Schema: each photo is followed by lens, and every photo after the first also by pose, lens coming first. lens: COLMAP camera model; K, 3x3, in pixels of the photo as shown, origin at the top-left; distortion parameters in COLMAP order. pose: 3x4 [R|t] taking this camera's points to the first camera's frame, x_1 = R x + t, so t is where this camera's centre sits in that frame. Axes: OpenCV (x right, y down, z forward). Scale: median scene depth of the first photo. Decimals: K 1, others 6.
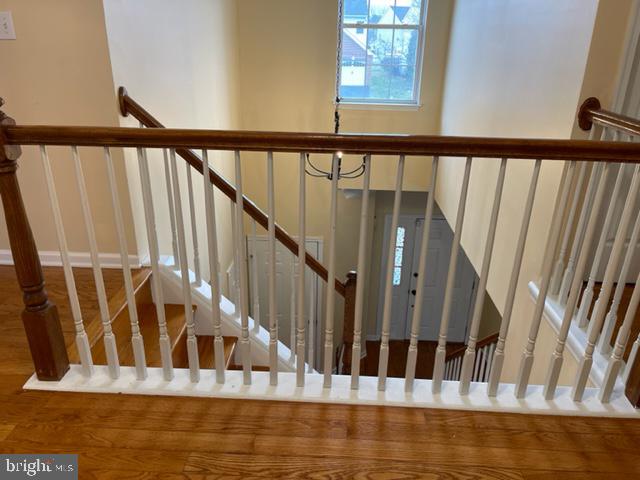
lens RADIAL K [[486.5, 0, 317.3], [0, 486.5, 240.7], [0, 0, 1]] dist [0.064174, -0.079496]
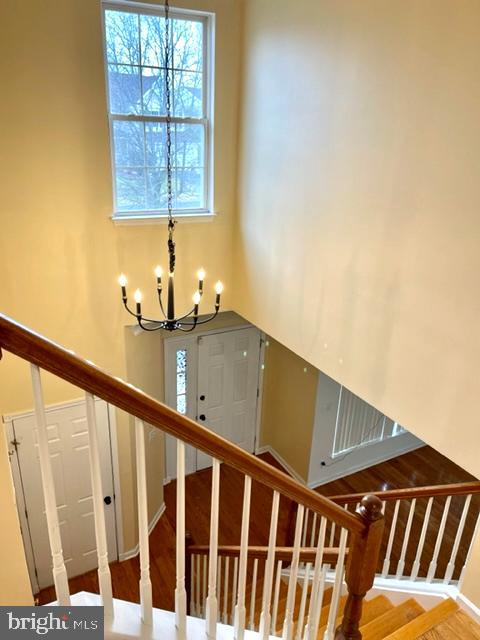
lens RADIAL K [[486.5, 0, 239.7], [0, 486.5, 320.9], [0, 0, 1]] dist [0.064174, -0.079496]
pose [[0.851280, -0.182084, 0.492105, -0.371967], [0.182927, 0.982007, 0.046911, -0.240789], [-0.491792, 0.050085, 0.869271, 0.490614]]
